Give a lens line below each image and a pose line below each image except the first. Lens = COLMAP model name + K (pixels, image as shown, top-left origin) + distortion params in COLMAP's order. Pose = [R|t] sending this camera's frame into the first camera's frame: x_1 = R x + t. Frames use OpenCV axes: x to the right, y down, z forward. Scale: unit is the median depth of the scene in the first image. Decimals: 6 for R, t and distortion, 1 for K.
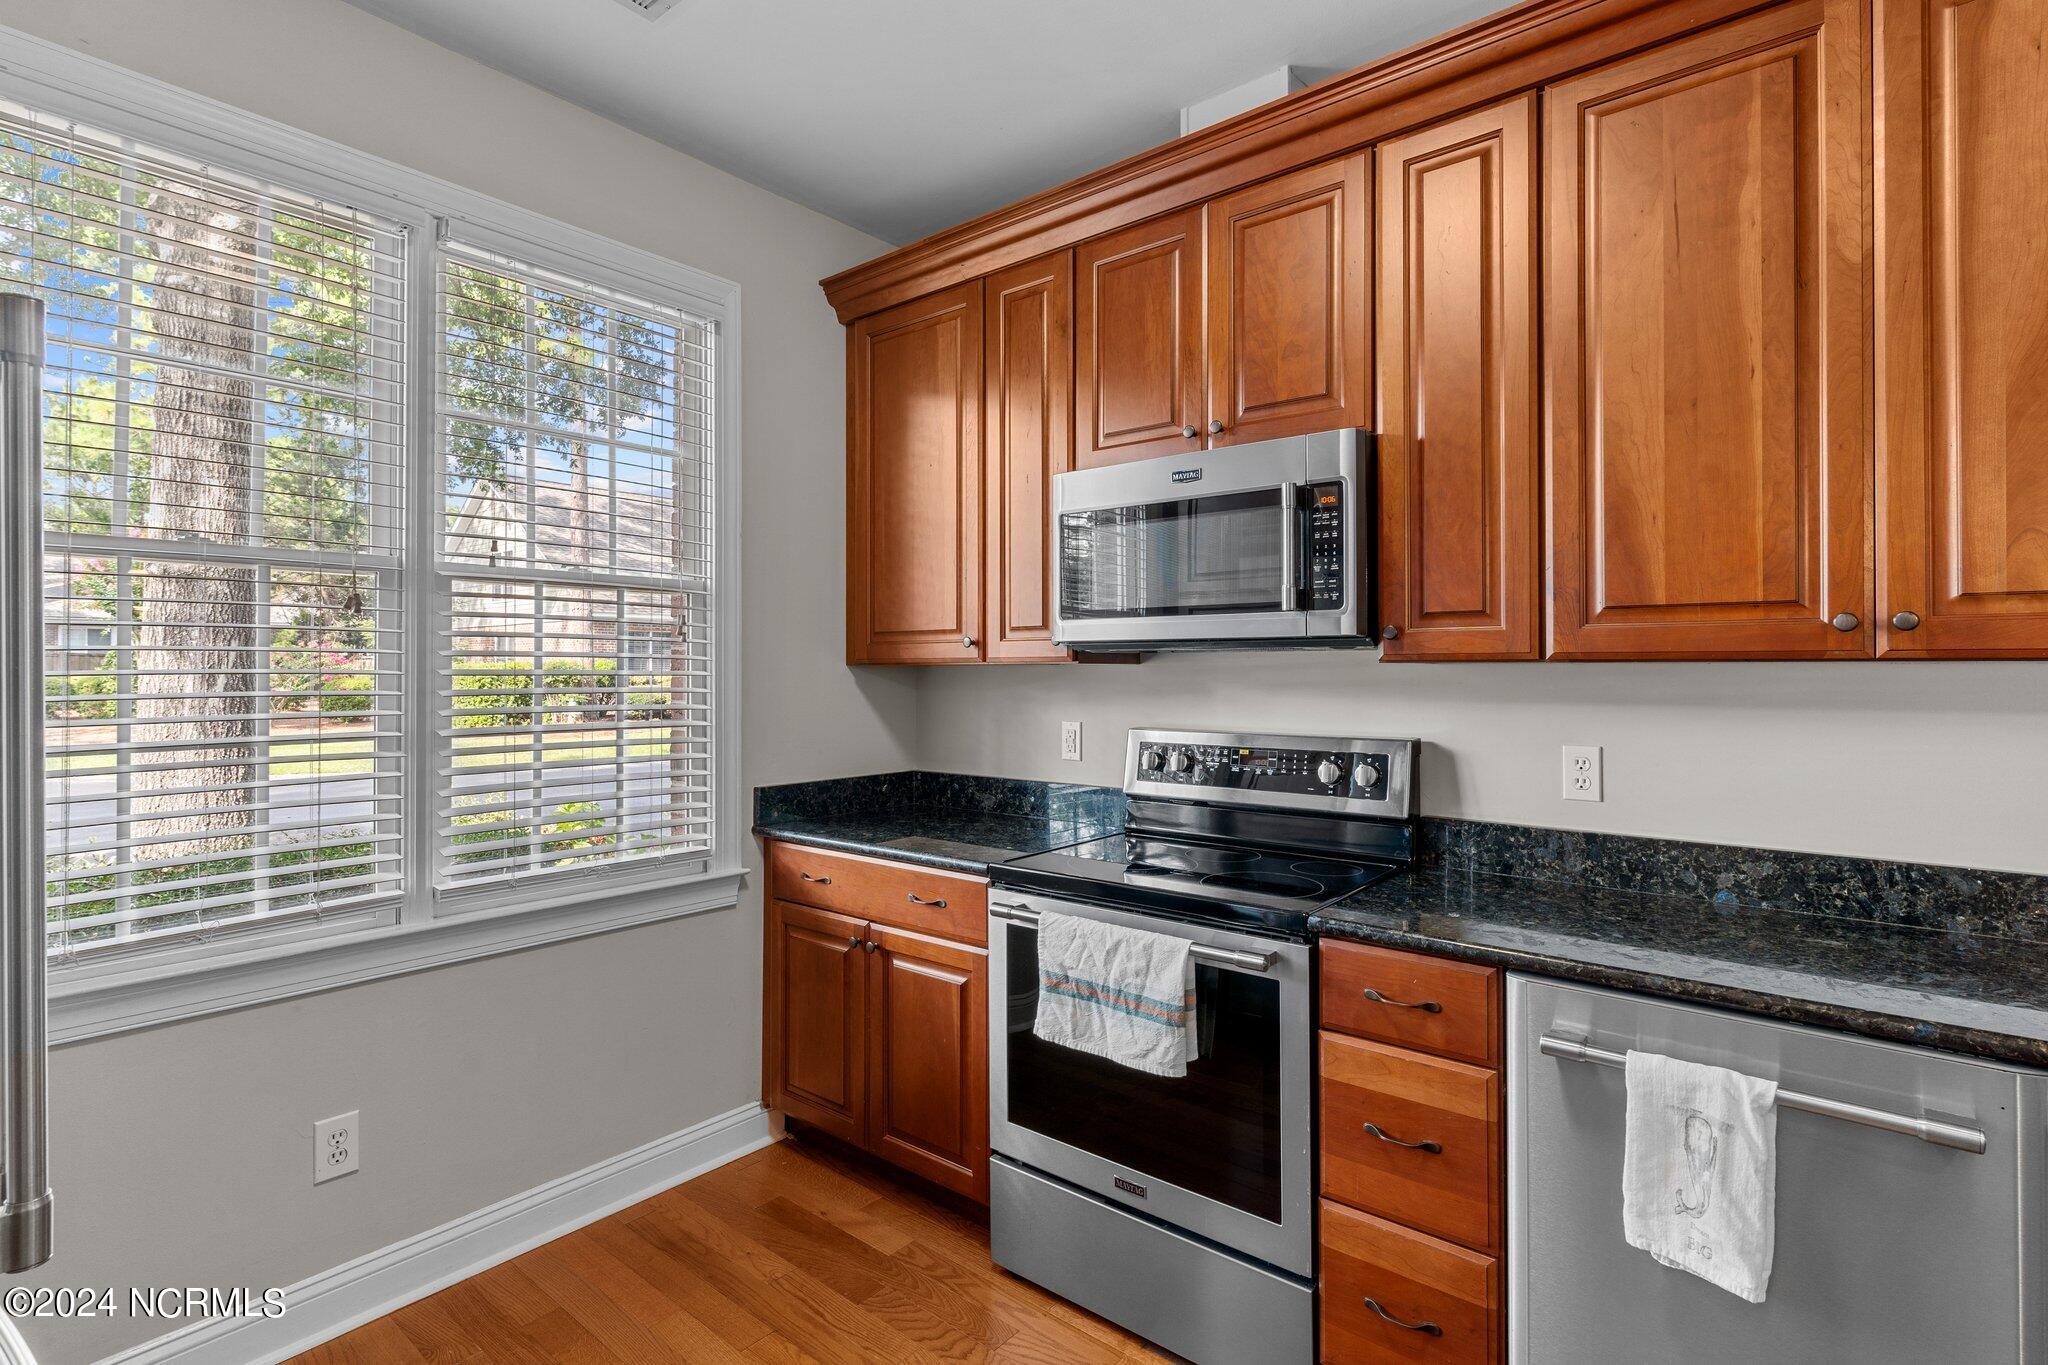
lens RADIAL K [[986.8, 0, 1064.0], [0, 986.8, 664.5], [0, 0, 1]] dist [0.003587, -0.001847]
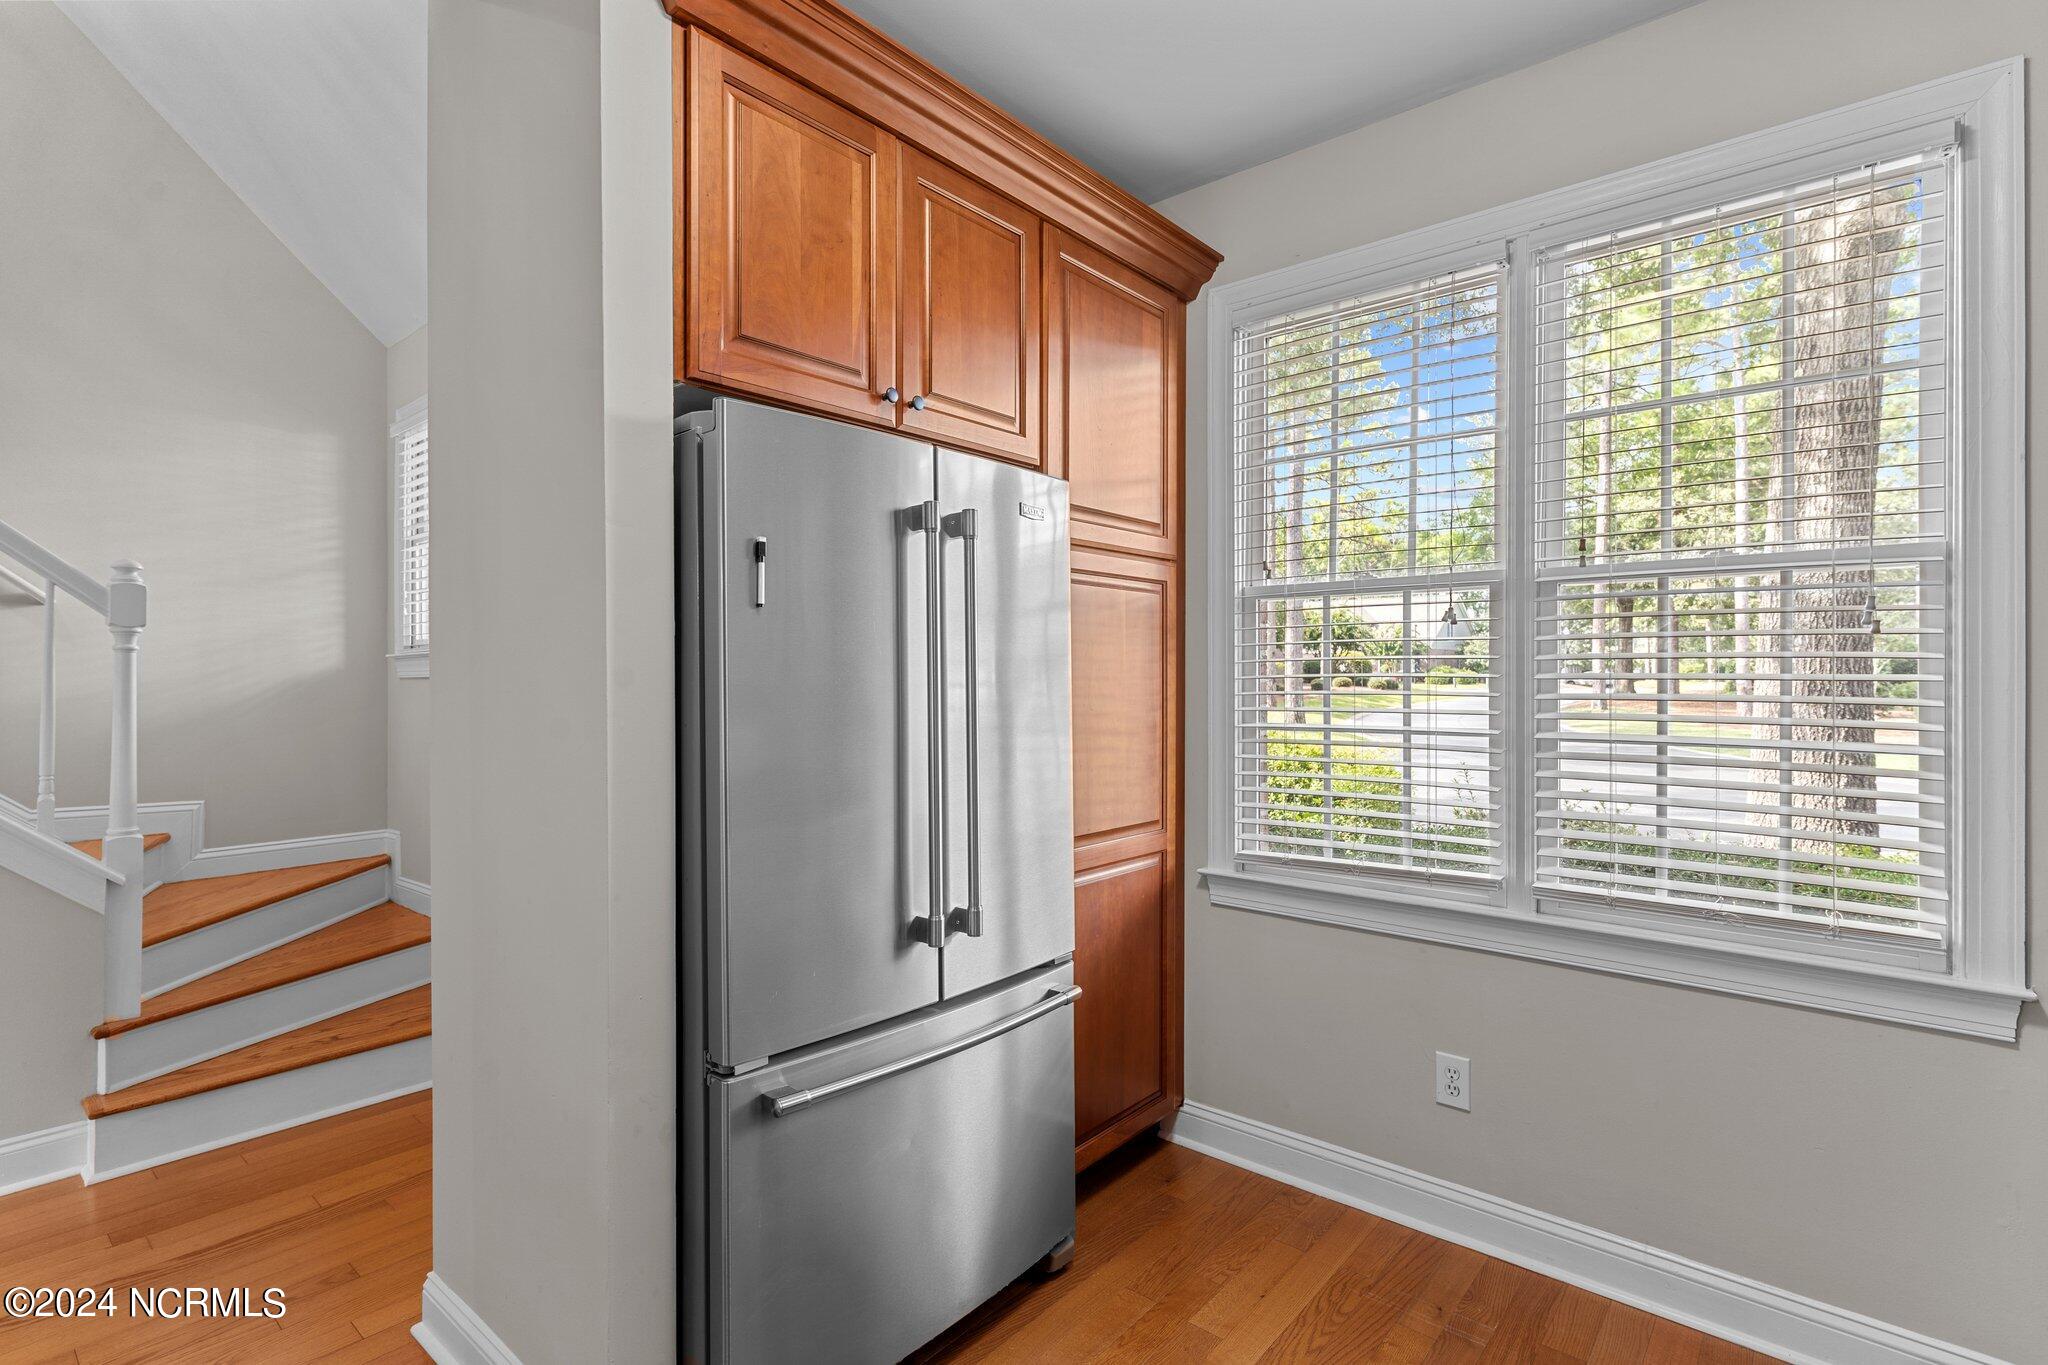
lens RADIAL K [[986.8, 0, 1024.9], [0, 986.8, 678.0], [0, 0, 1]] dist [0.003587, -0.001847]
pose [[-0.030173, 0.003998, -0.999537, 0.411748], [0.005251, 0.999979, 0.003841, 0.003499], [0.999531, -0.005133, -0.030193, 0.491266]]
